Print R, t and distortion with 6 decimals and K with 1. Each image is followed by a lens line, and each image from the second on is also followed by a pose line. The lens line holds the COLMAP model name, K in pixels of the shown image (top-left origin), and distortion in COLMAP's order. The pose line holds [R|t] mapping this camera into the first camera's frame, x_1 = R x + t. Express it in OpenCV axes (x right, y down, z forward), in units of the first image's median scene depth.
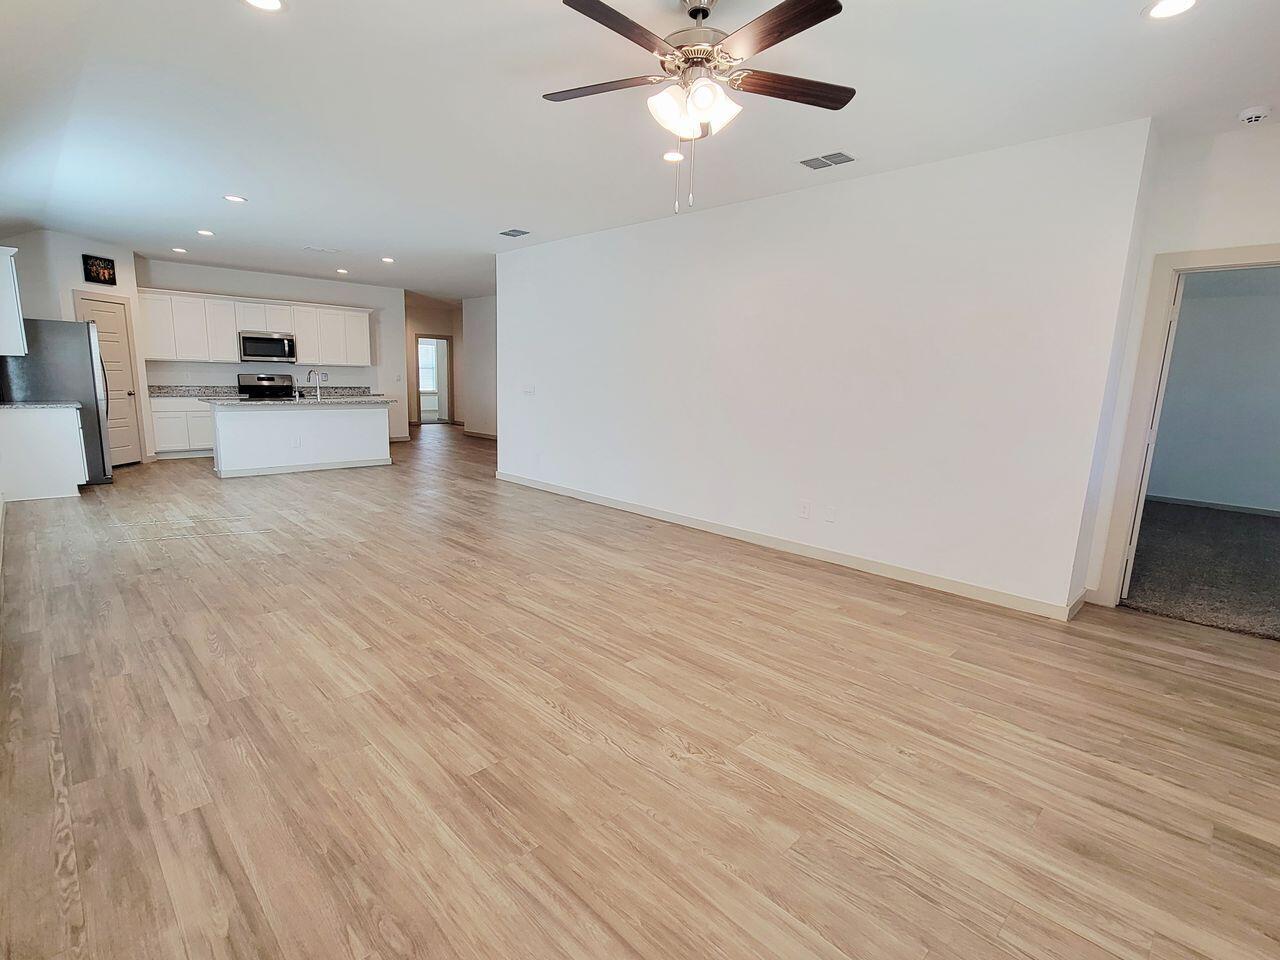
lens RADIAL K [[625.6, 0, 628.9], [0, 625.6, 489.0], [0, 0, 1]] dist [-0.004333, -0.000071]
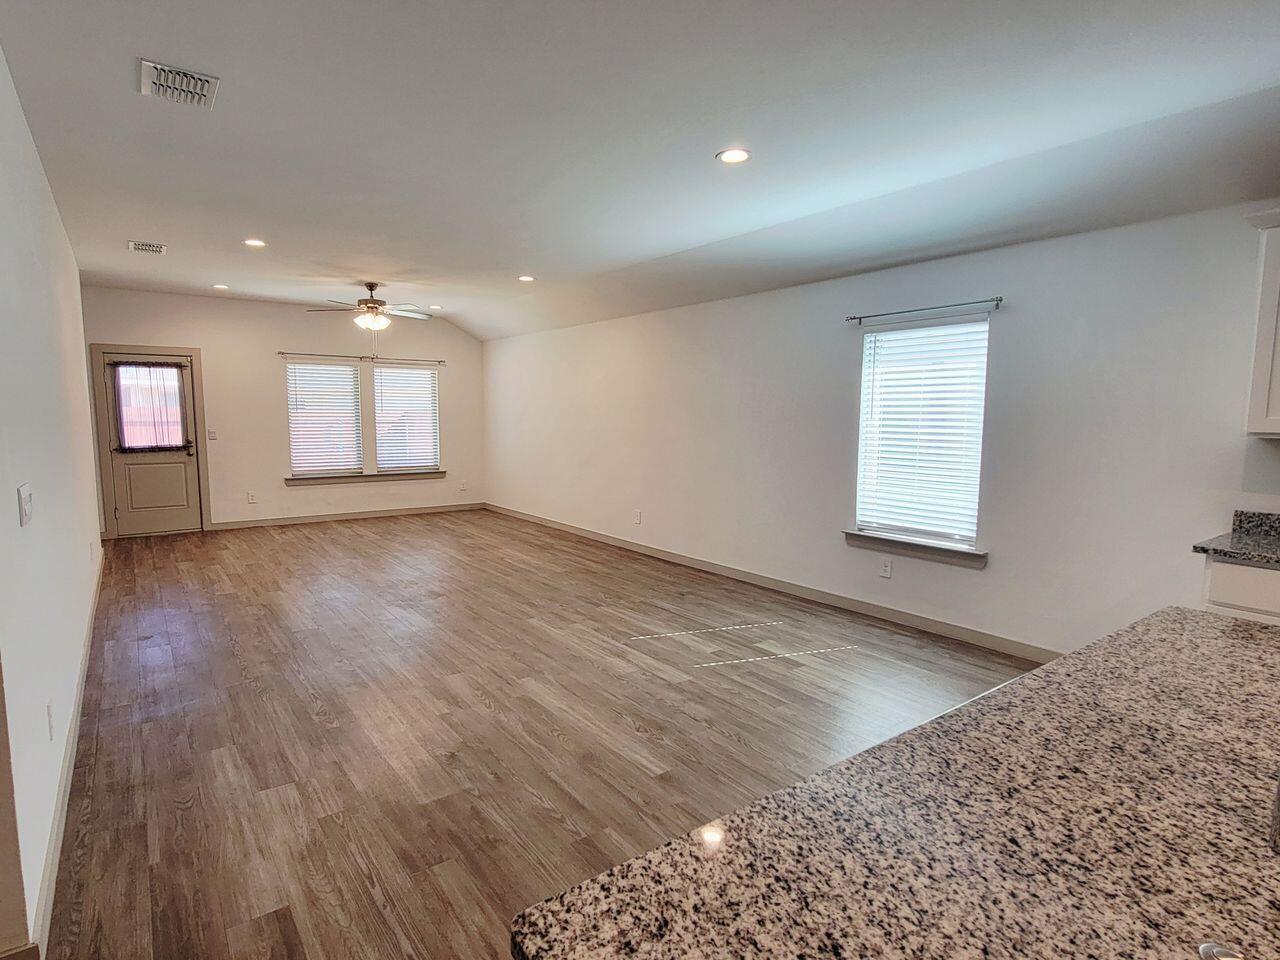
lens RADIAL K [[684.0, 0, 631.5], [0, 684.0, 489.6], [0, 0, 1]] dist [-0.001634, -0.001107]
pose [[-0.990516, -0.052232, 0.127082, -0.377186], [-0.012620, 0.955599, 0.294399, -0.210441], [-0.136817, 0.290003, -0.947196, 1.022476]]
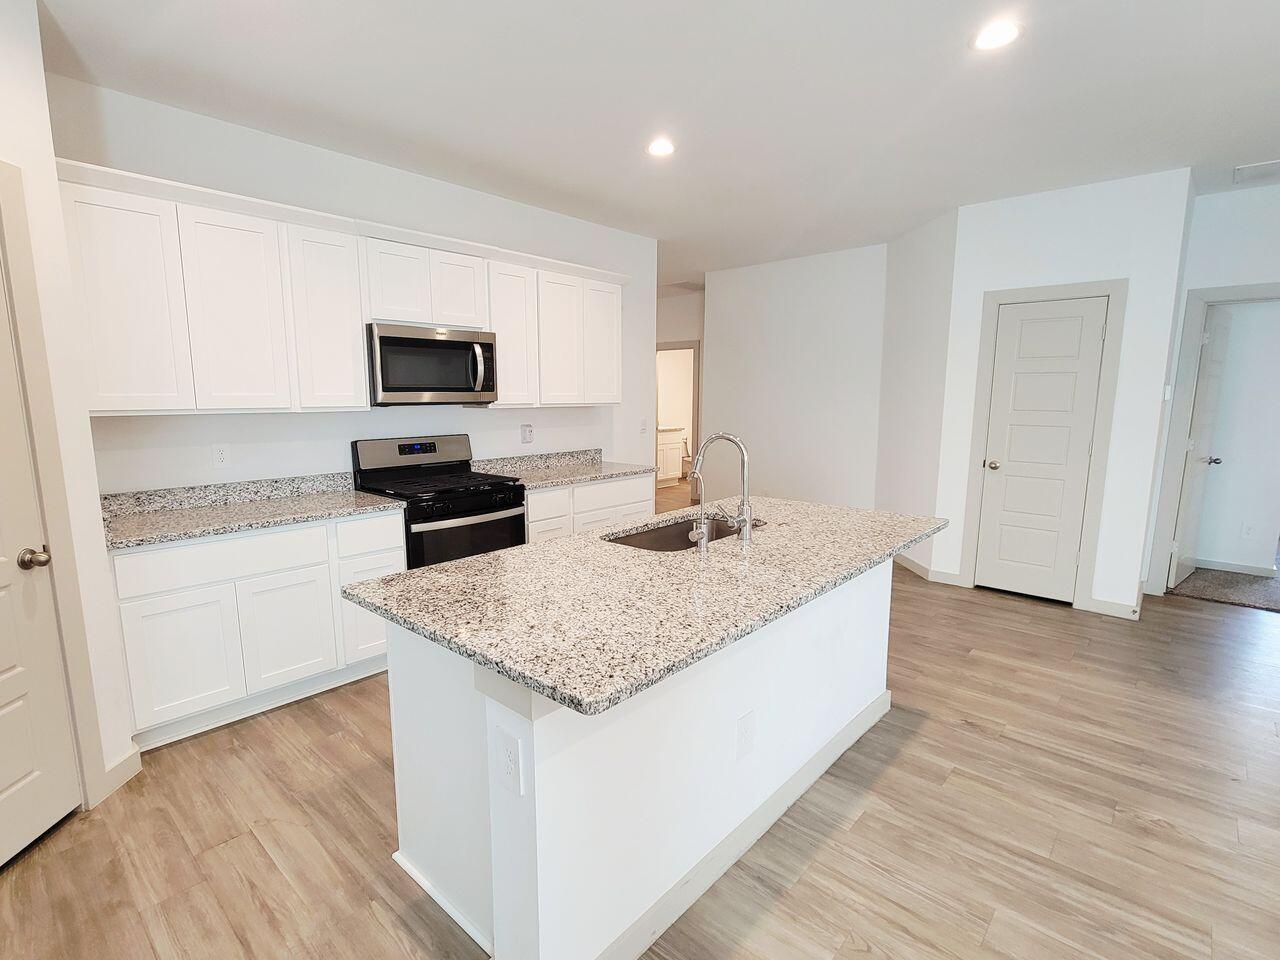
lens RADIAL K [[625.6, 0, 628.9], [0, 625.6, 489.0], [0, 0, 1]] dist [-0.004333, -0.000071]
pose [[0.997697, -0.038403, 0.055917, -0.523423], [0.040039, 0.998793, -0.028448, -0.149066], [-0.054758, 0.030621, 0.998030, 0.672604]]
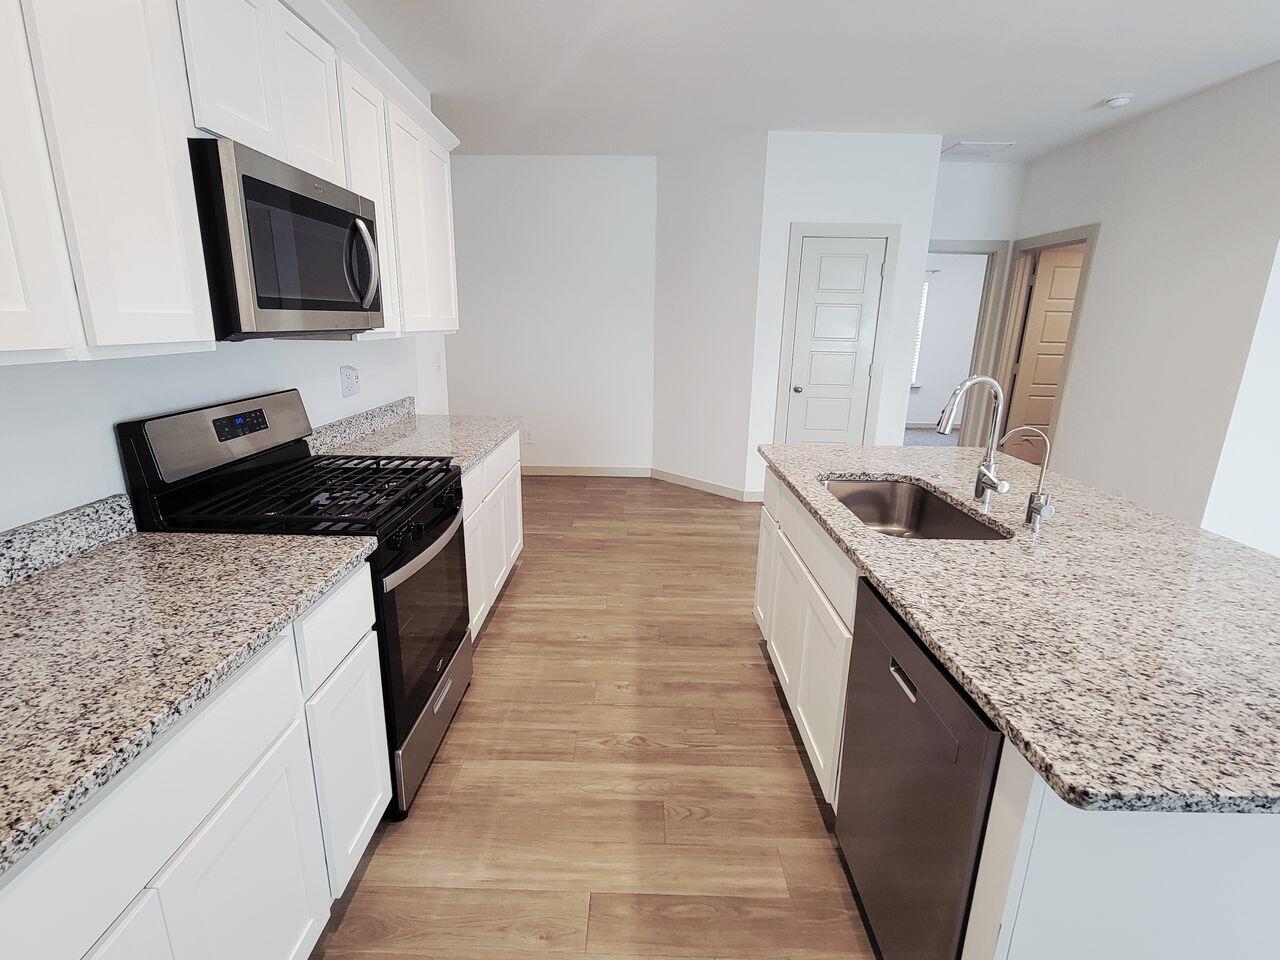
lens RADIAL K [[625.6, 0, 628.9], [0, 625.6, 489.0], [0, 0, 1]] dist [-0.004333, -0.000071]
pose [[0.710631, -0.201364, 0.674134, -0.697835], [0.132113, 0.979315, 0.153256, -0.188336], [-0.691050, -0.019847, 0.722534, 0.859189]]
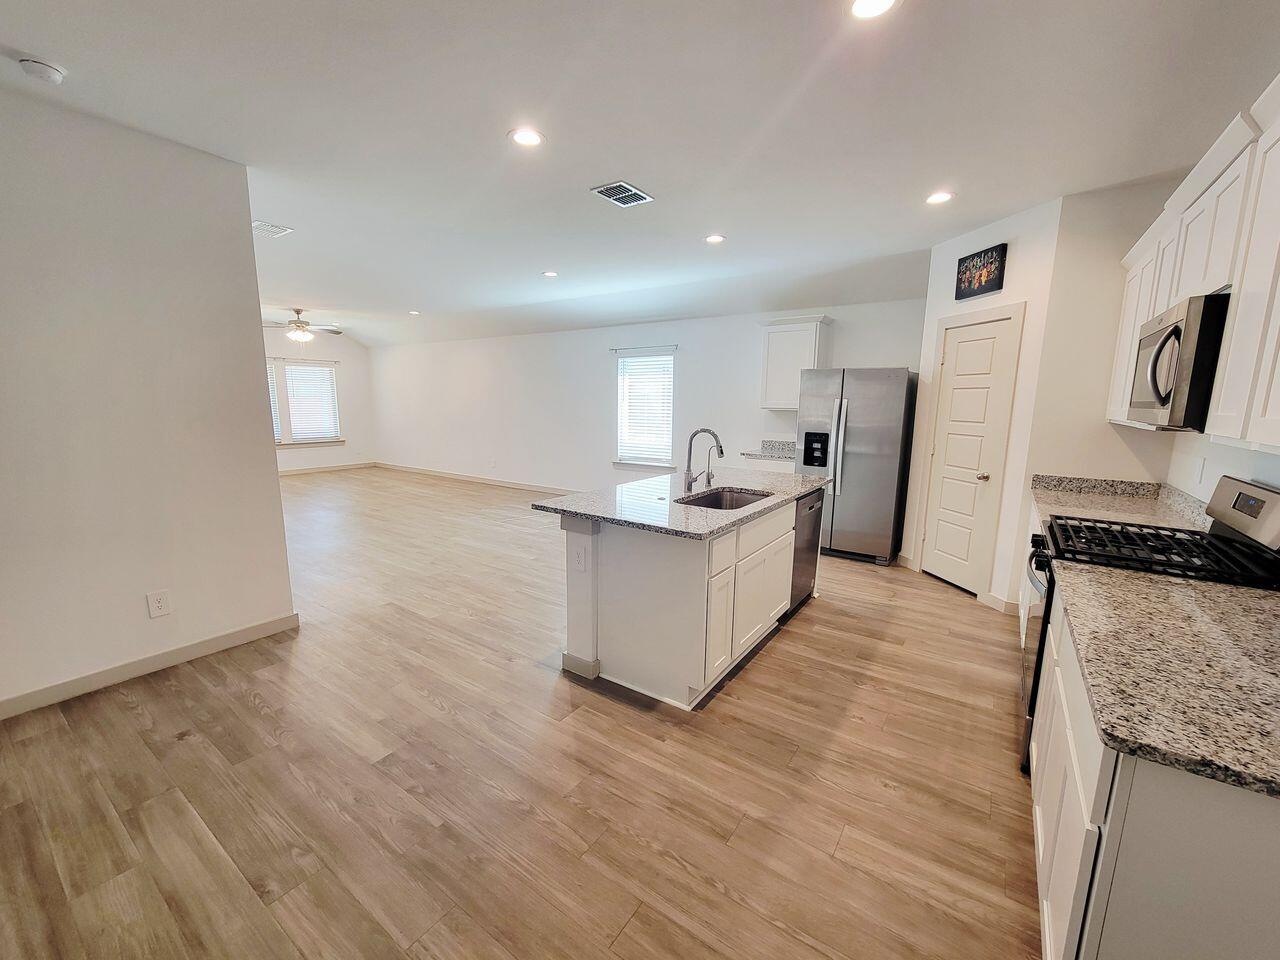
lens RADIAL K [[521.3, 0, 630.9], [0, 521.3, 489.1], [0, 0, 1]] dist [-0.003462, 0.000214]
pose [[-0.982039, -0.007156, -0.188544, -0.354858], [-0.071815, 0.938243, 0.338442, -0.254381], [0.174478, 0.345904, -0.921905, 1.256744]]
